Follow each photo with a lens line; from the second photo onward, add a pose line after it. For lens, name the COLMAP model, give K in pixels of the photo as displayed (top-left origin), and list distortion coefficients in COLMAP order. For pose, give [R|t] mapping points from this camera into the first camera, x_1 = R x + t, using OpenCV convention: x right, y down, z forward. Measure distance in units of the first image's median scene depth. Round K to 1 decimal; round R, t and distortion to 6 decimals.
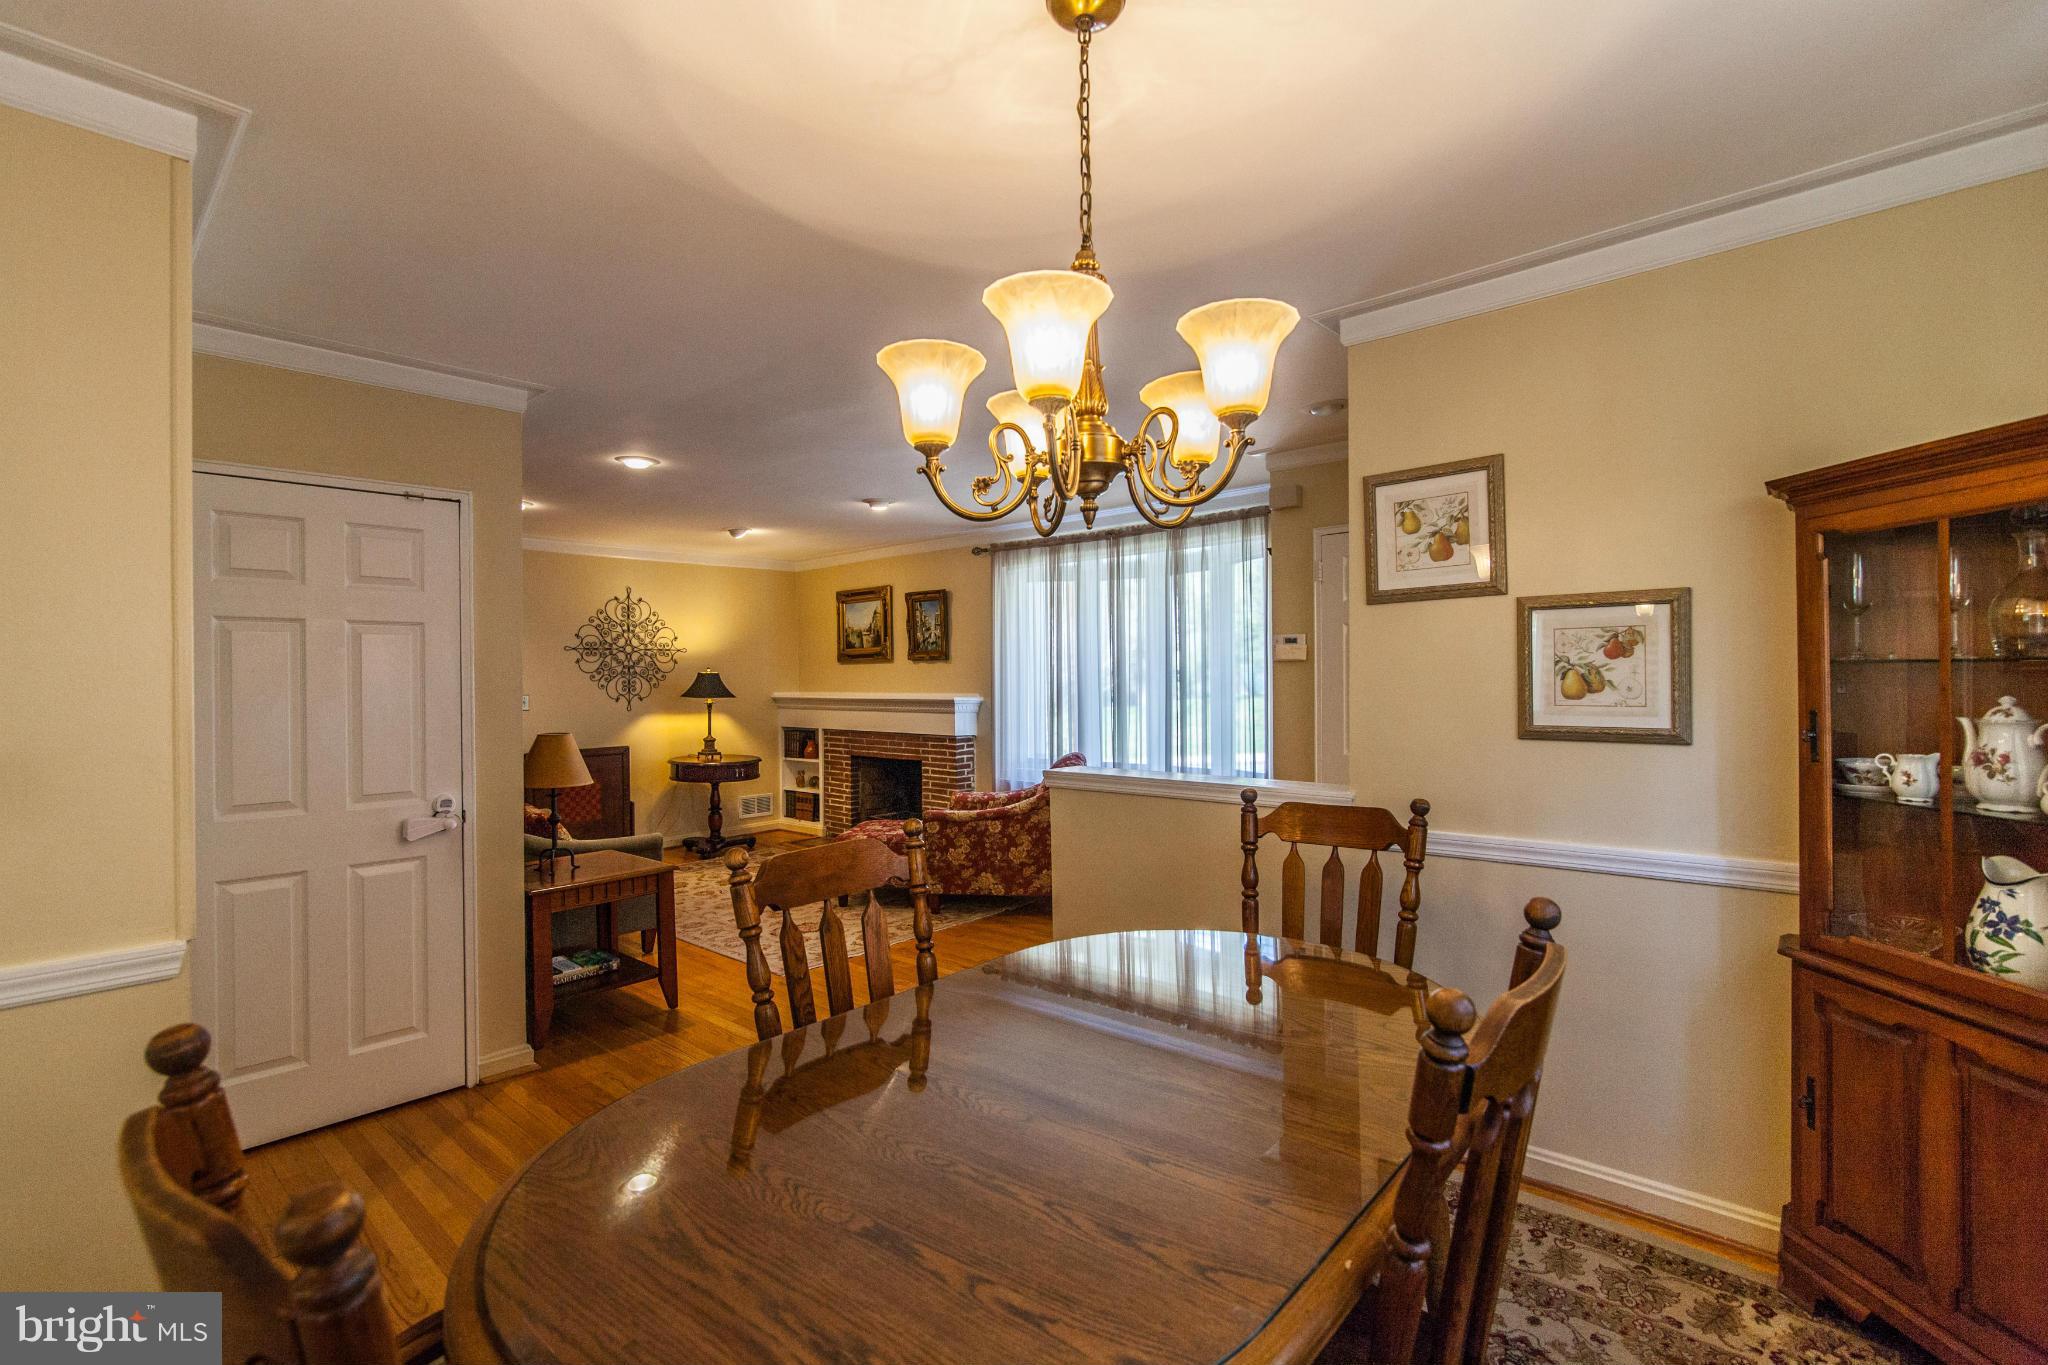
lens RADIAL K [[927.6, 0, 1021.9], [0, 927.6, 678.7], [0, 0, 1]] dist [0.001103, -0.000768]
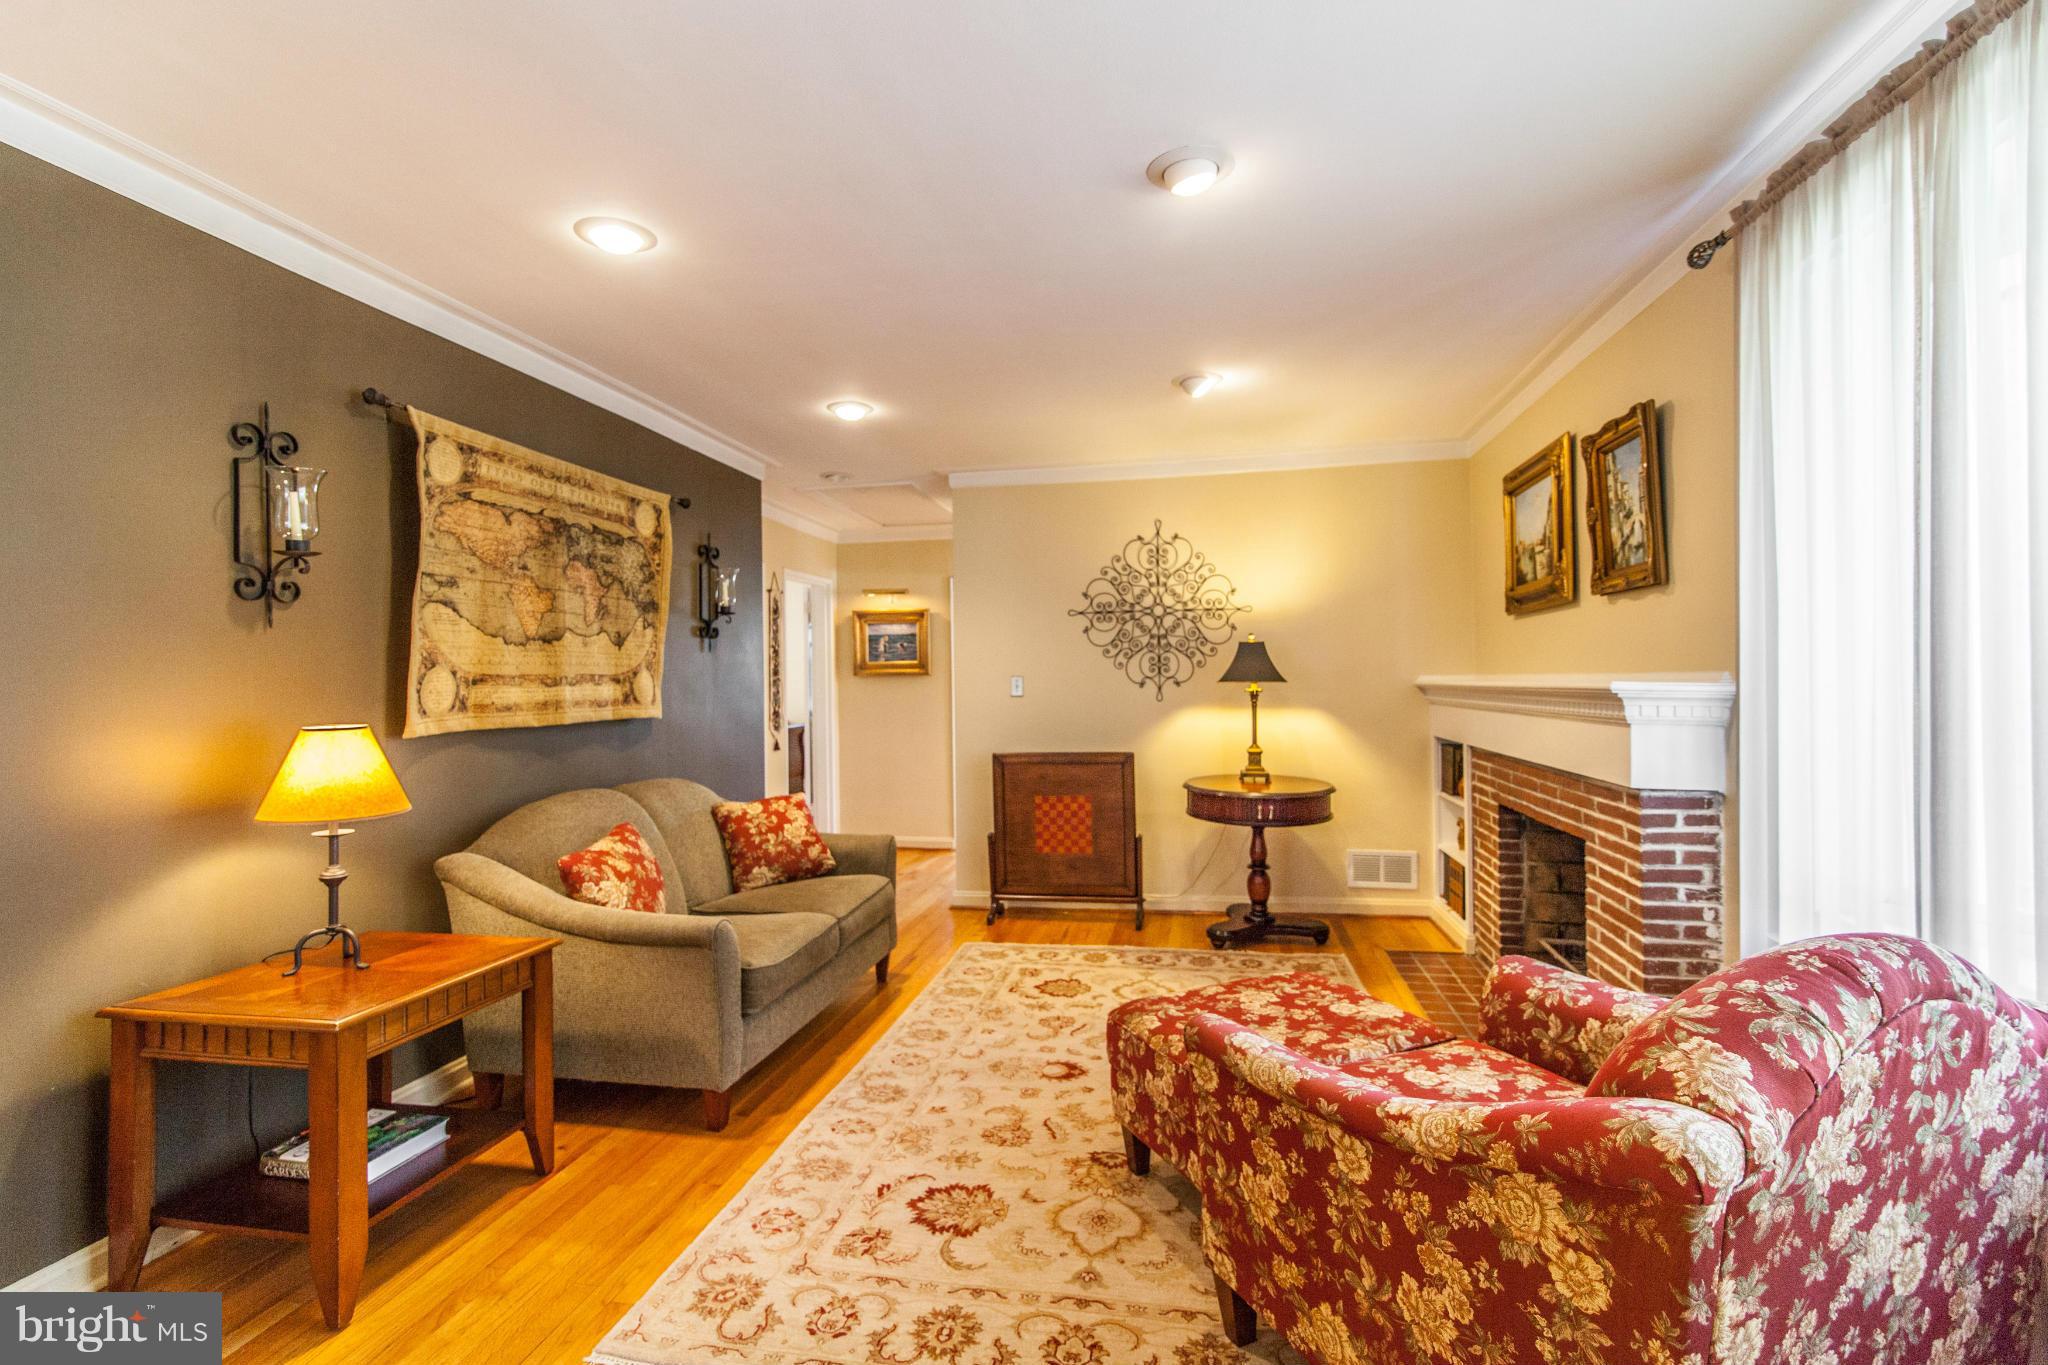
lens RADIAL K [[922.8, 0, 1020.9], [0, 922.8, 675.7], [0, 0, 1]] dist [-0.000346, 0.000050]
pose [[0.512586, -0.001669, -0.858635, 0.107508], [0.003878, 0.999992, 0.000371, 0.015541], [0.858627, -0.003520, 0.512588, 0.568016]]
